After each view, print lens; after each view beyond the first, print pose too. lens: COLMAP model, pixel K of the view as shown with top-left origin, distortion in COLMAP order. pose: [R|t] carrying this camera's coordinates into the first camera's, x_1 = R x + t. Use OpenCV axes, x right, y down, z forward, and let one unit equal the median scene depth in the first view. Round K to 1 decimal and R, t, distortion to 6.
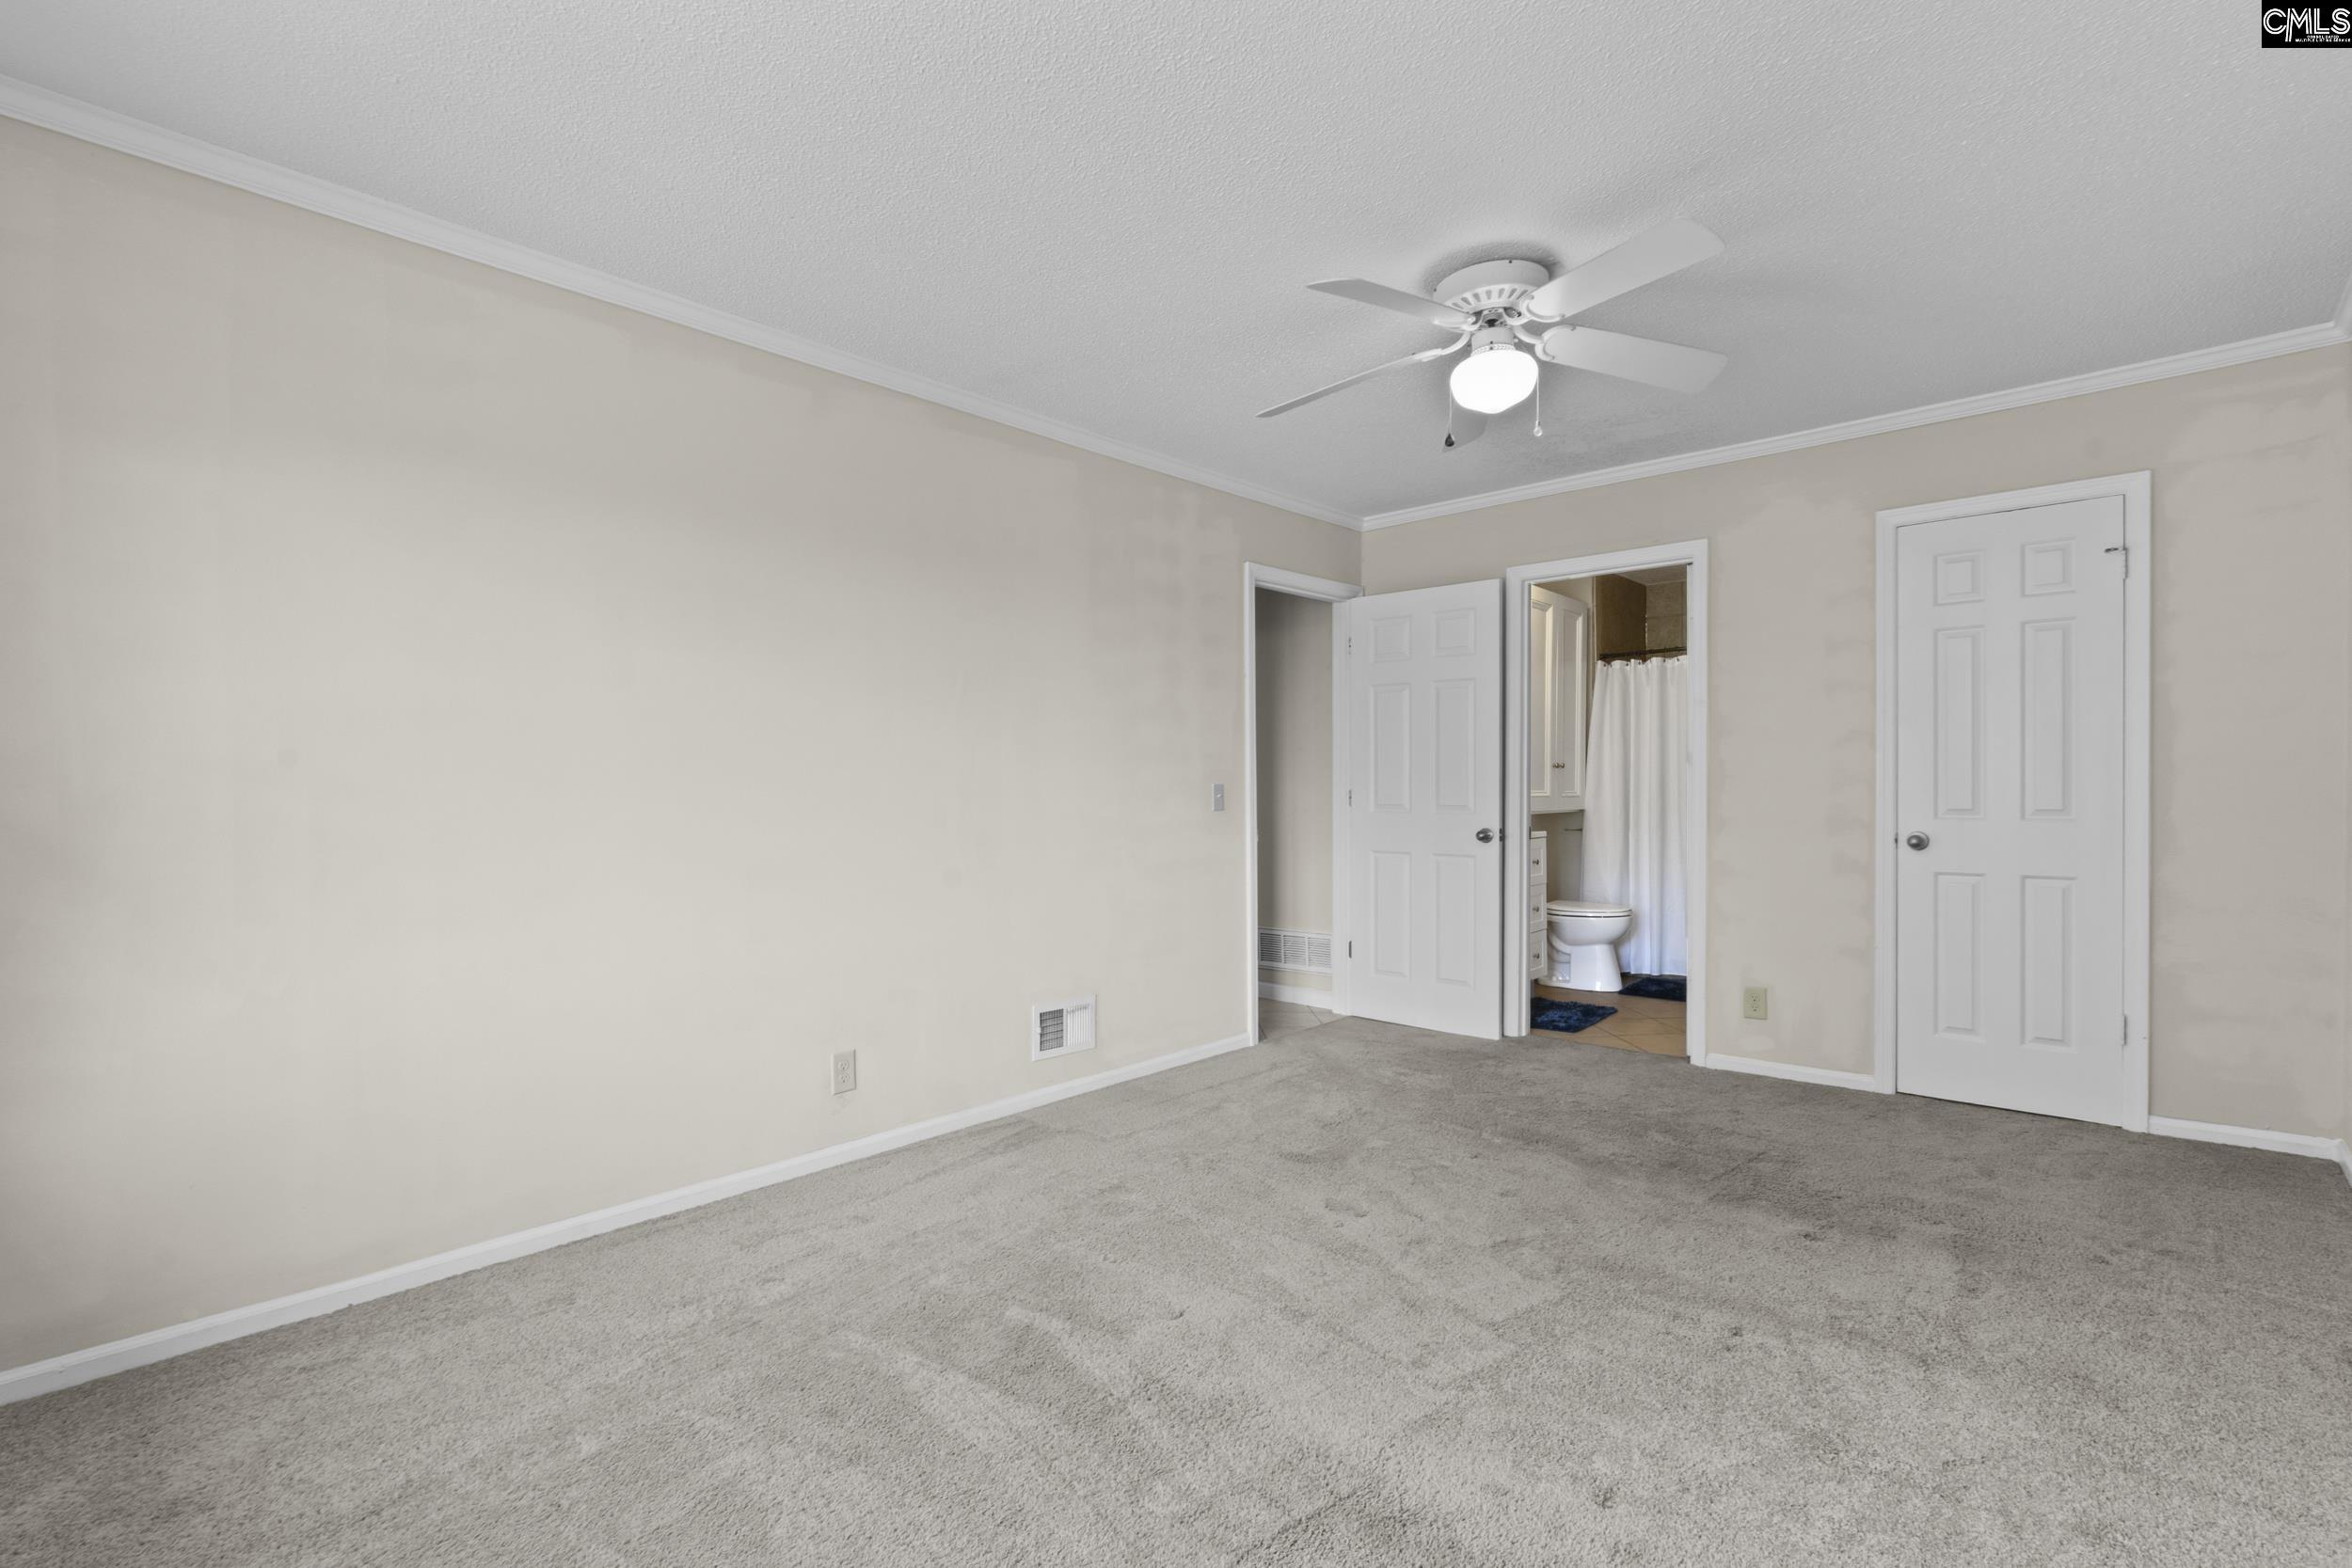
lens RADIAL K [[1077.8, 0, 1172.5], [0, 1077.8, 780.0], [0, 0, 1]] dist [-0.006434, -0.000448]
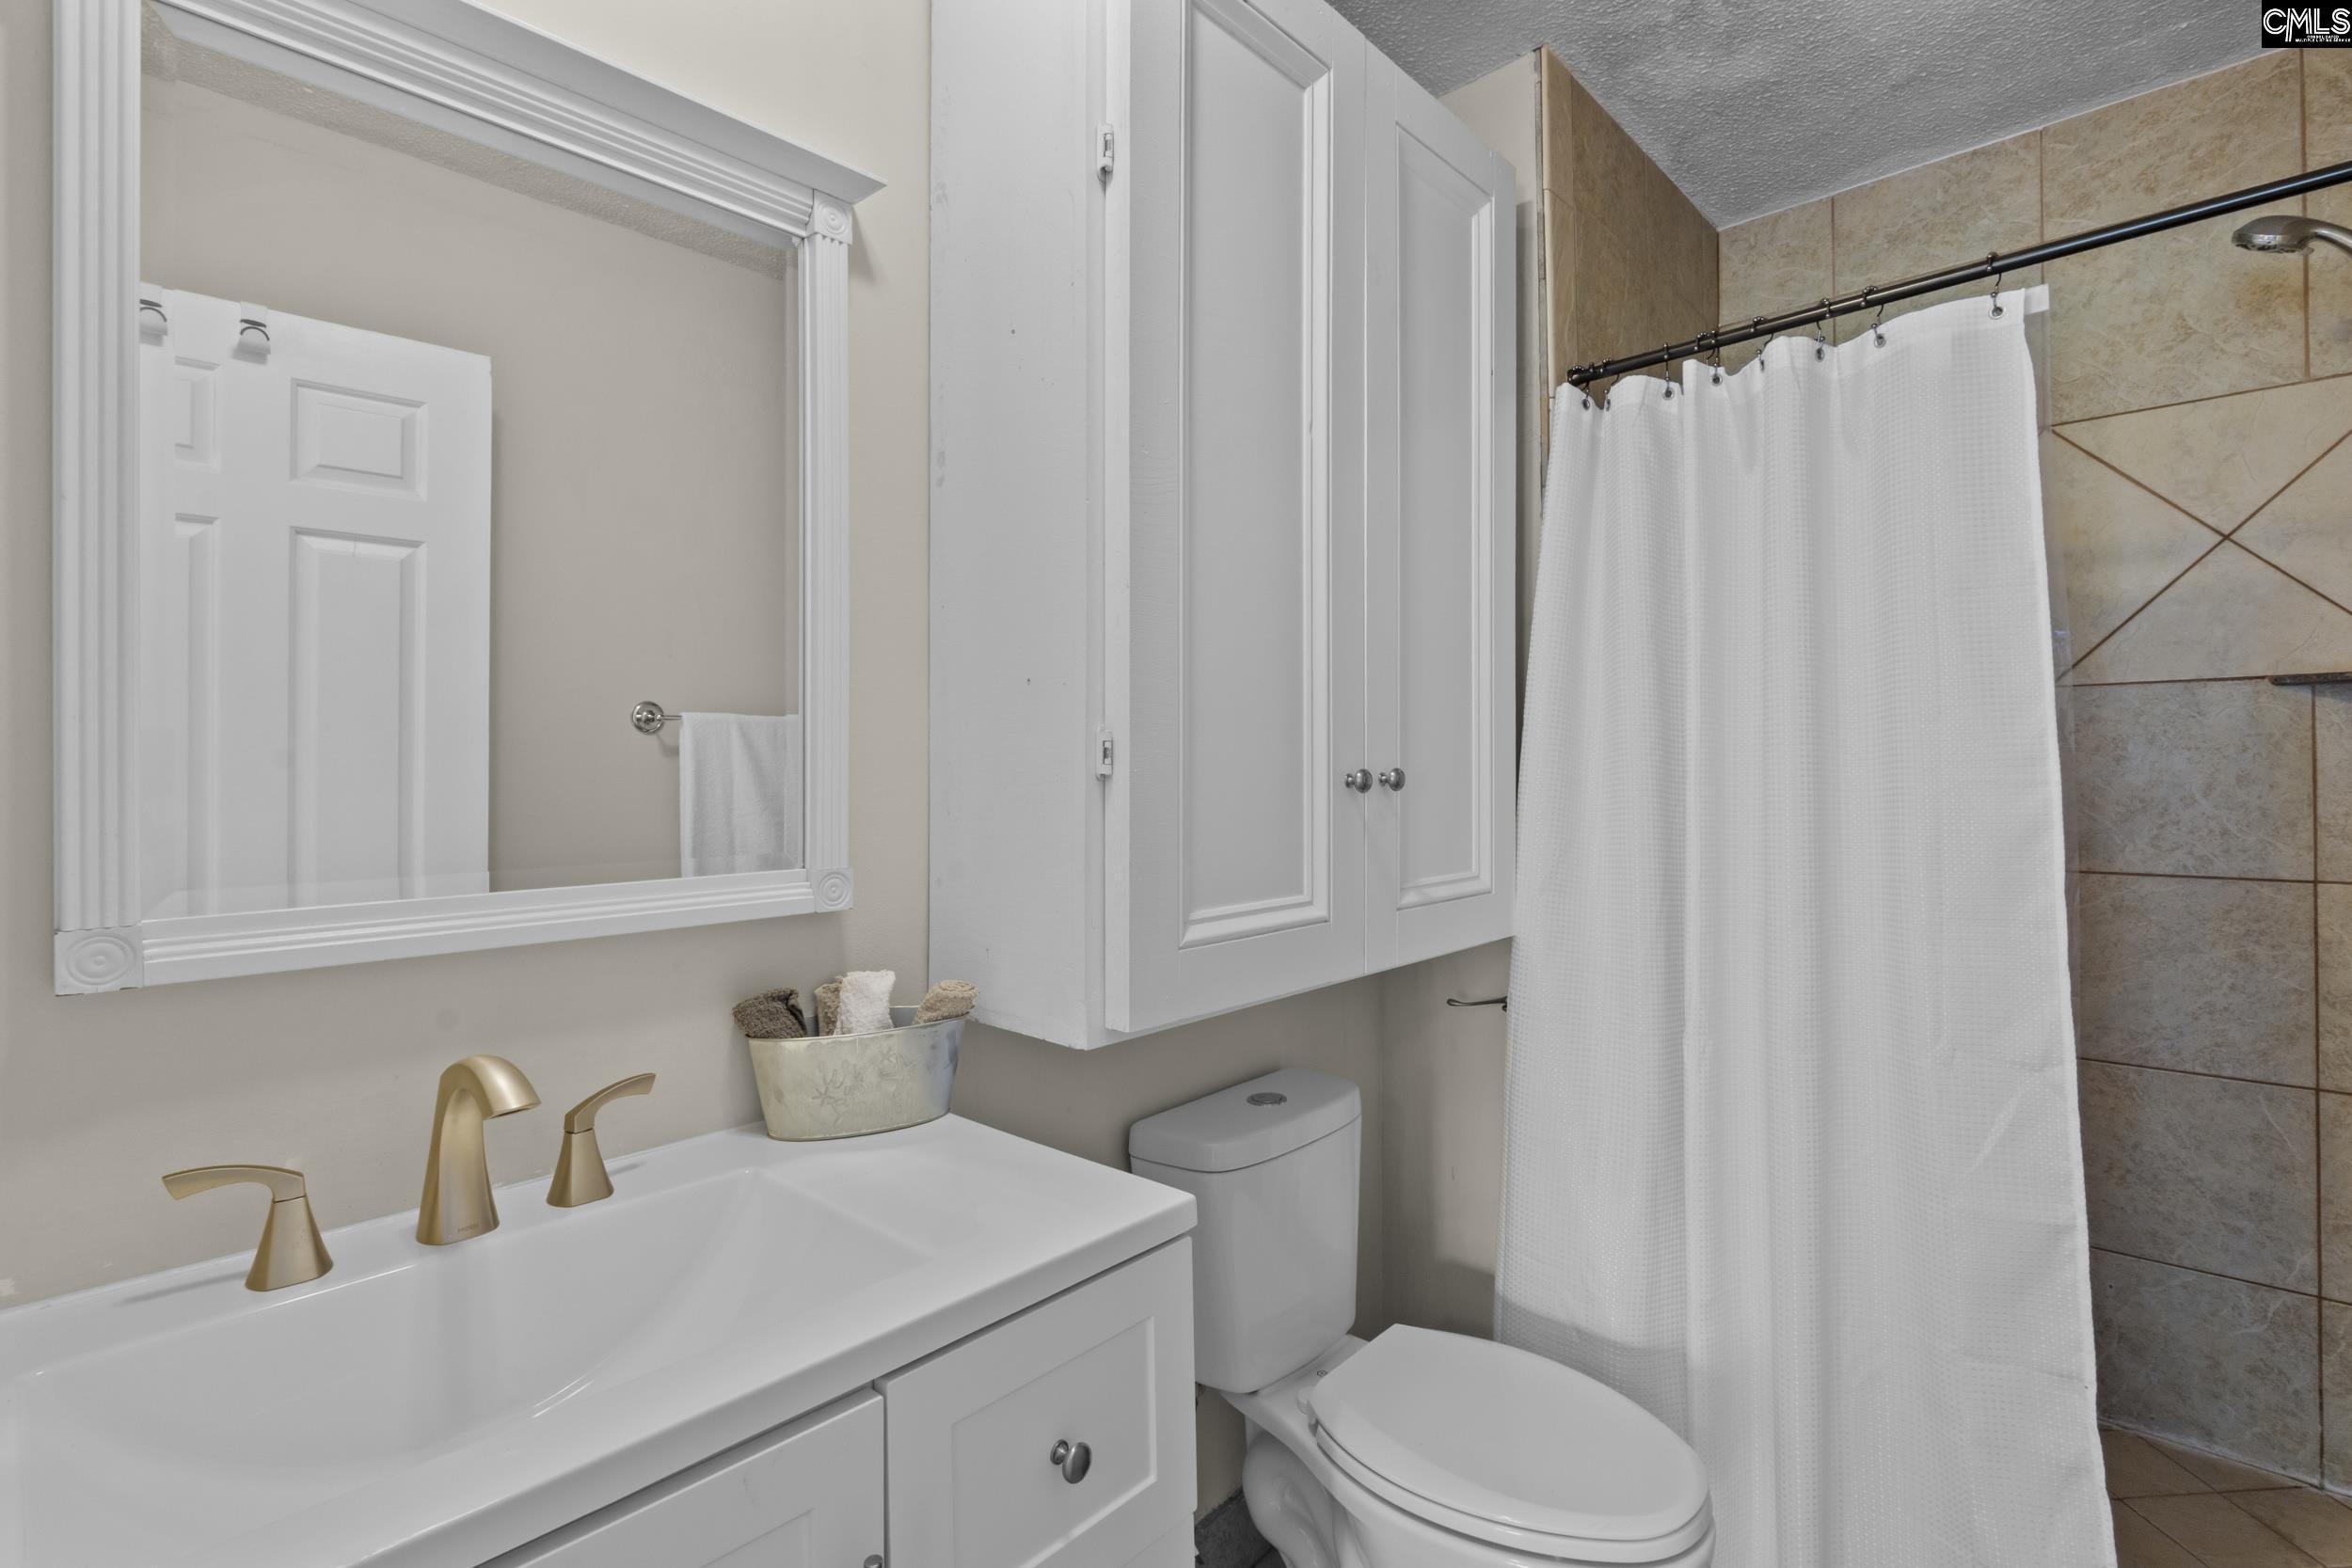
lens RADIAL K [[1088.7, 0, 1161.4], [0, 1088.7, 763.7], [0, 0, 1]] dist [-0.002368, 0.000483]
pose [[0.999372, -0.004699, -0.035113, 0.306923], [0.004498, 0.999973, -0.005811, -0.015017], [0.035139, 0.005649, 0.999366, 0.729731]]
